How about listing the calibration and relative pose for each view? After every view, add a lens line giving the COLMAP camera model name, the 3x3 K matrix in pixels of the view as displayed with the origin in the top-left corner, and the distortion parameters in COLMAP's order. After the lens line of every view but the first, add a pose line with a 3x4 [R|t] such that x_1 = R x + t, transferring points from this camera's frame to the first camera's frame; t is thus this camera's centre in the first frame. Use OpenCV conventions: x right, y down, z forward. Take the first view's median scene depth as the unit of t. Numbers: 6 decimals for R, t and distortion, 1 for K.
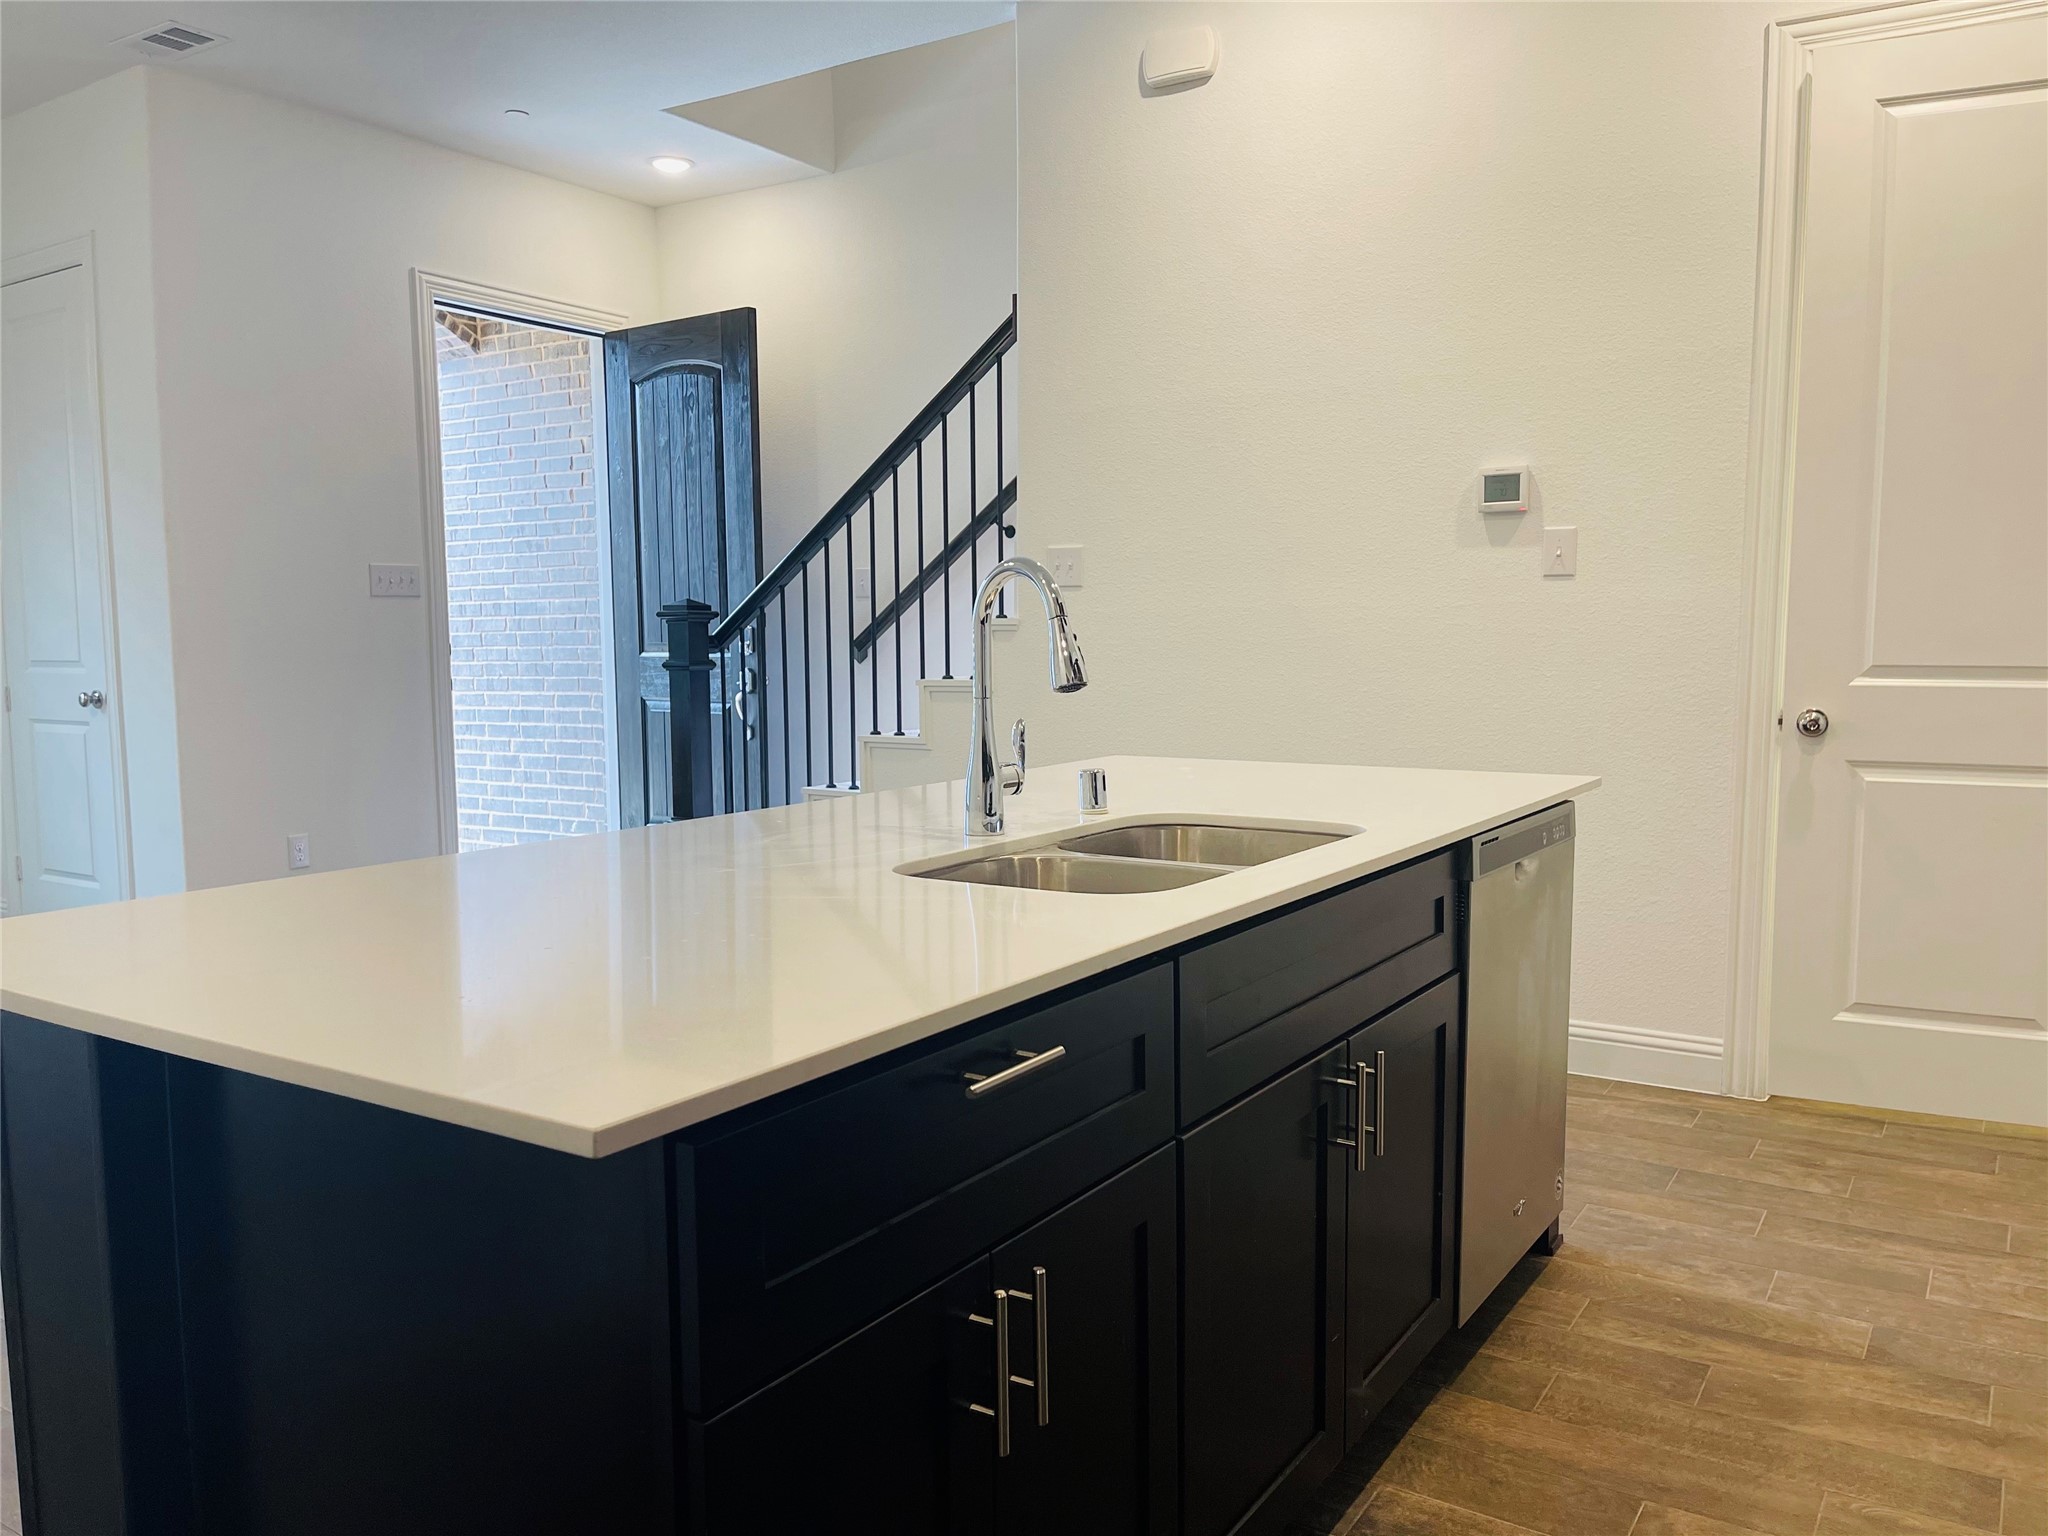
lens RADIAL K [[1567.7, 0, 1029.9], [0, 1567.7, 757.8], [0, 0, 1]] dist [0.091441, -0.115872]
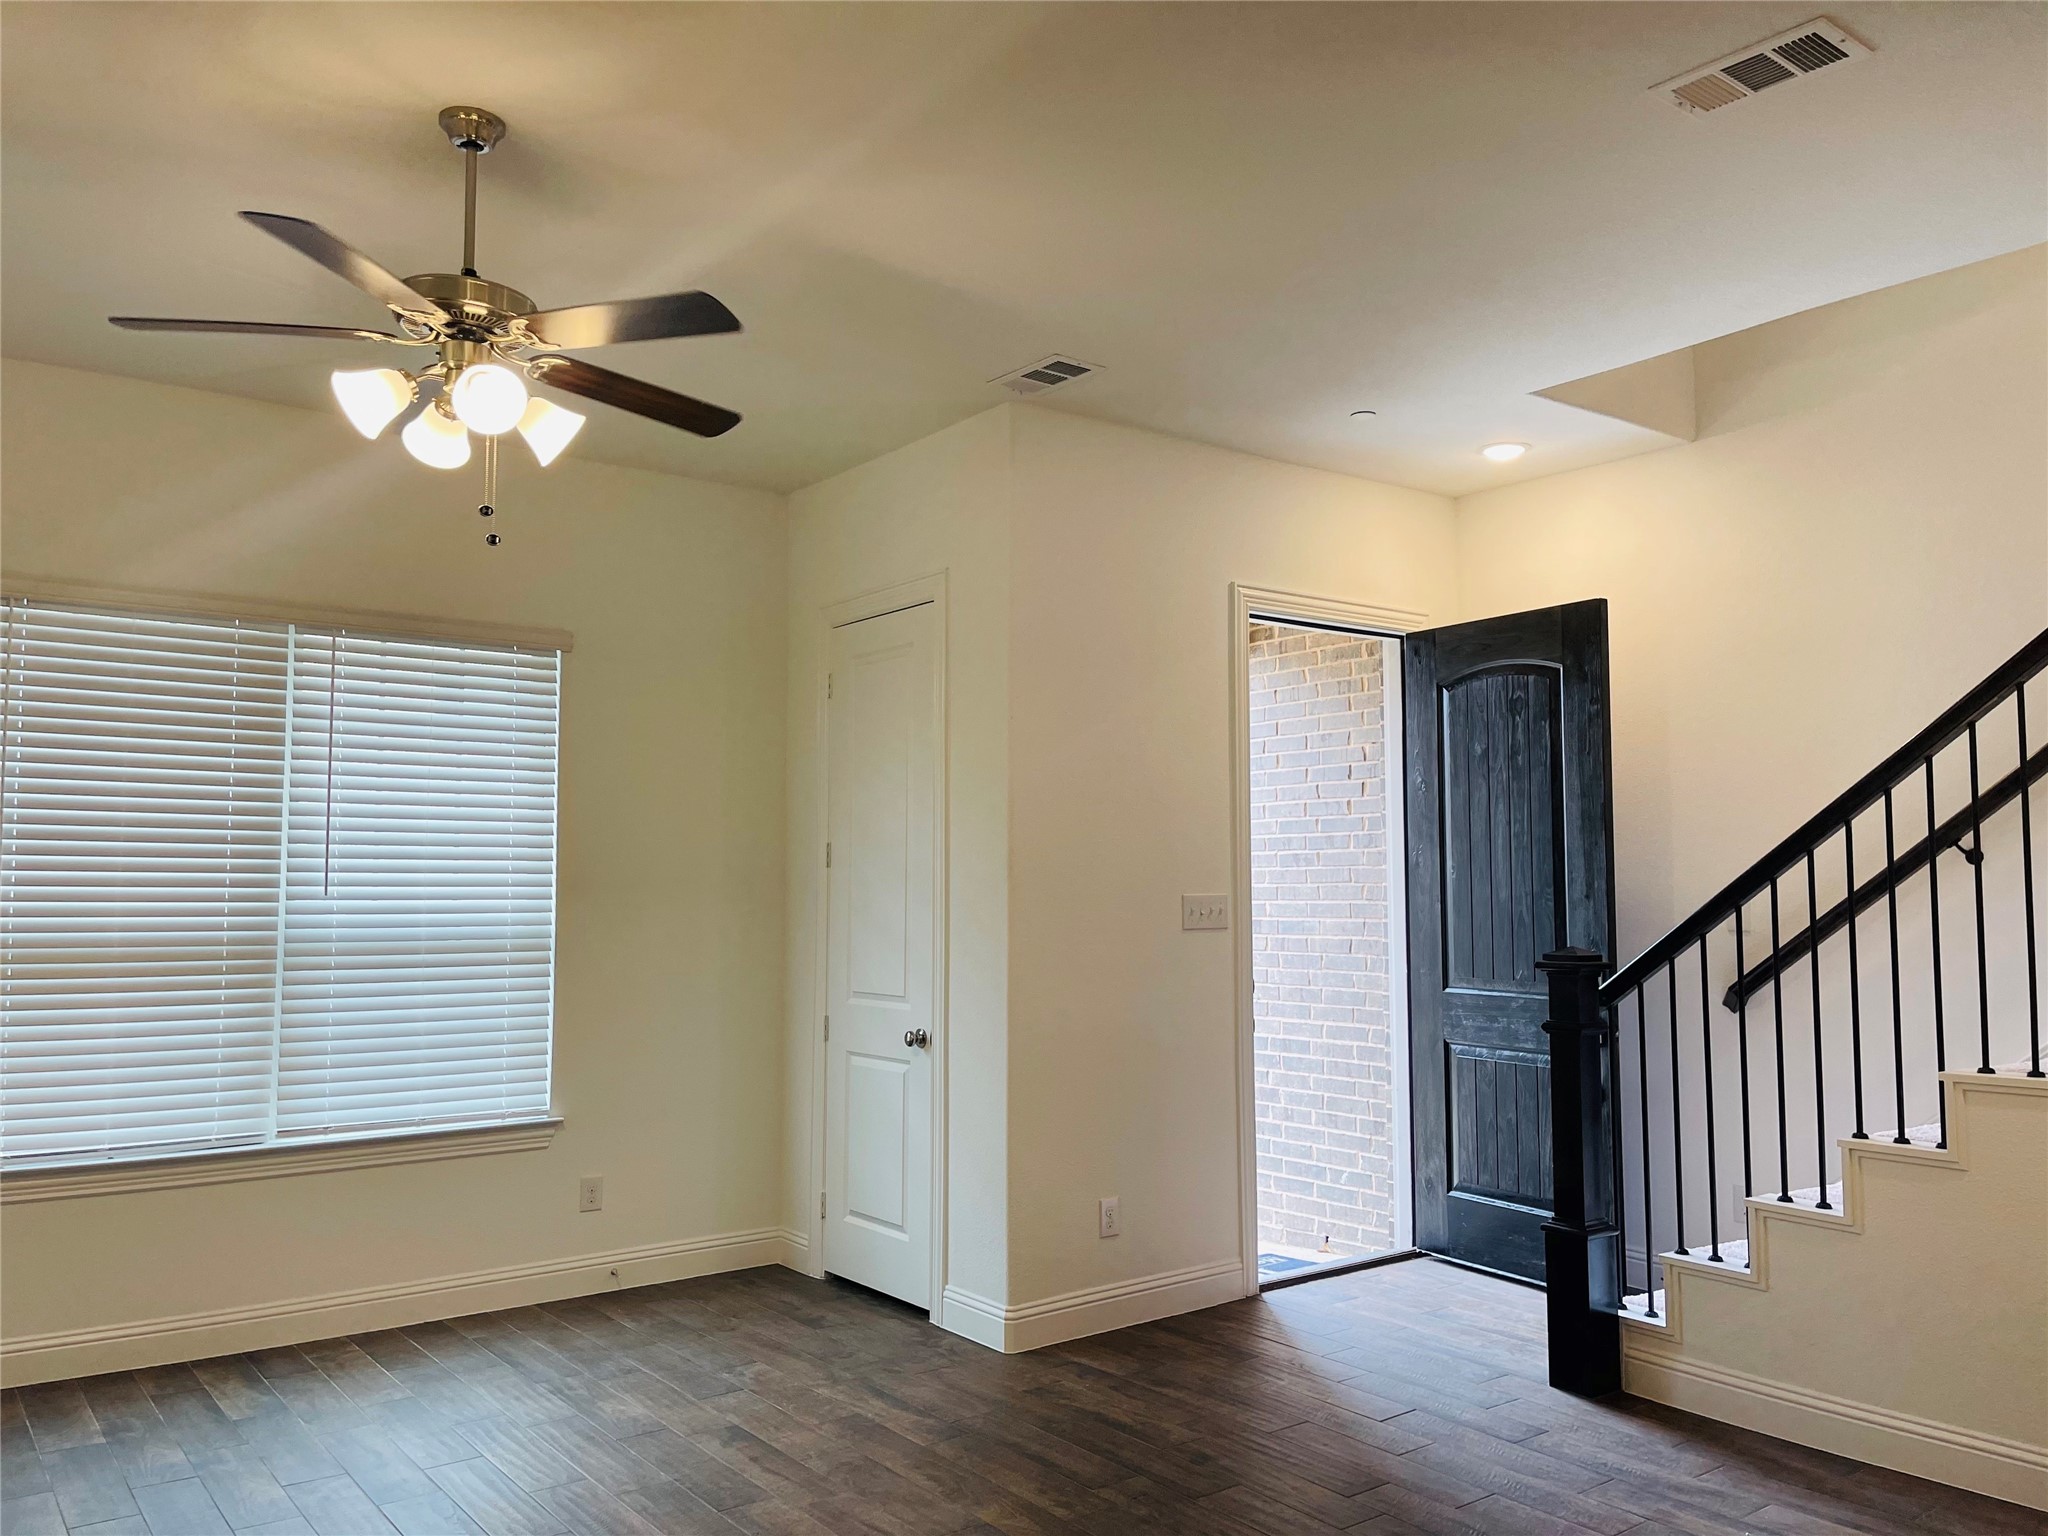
lens RADIAL K [[1524.8, 0, 1024.0], [0, 1524.8, 768.0], [0, 0, 1]] dist [0.122649, -0.100412]
pose [[0.945196, -0.016603, -0.326080, -0.186927], [-0.033030, 0.988720, -0.146086, -0.054686], [0.324828, 0.148850, 0.933986, 0.111901]]
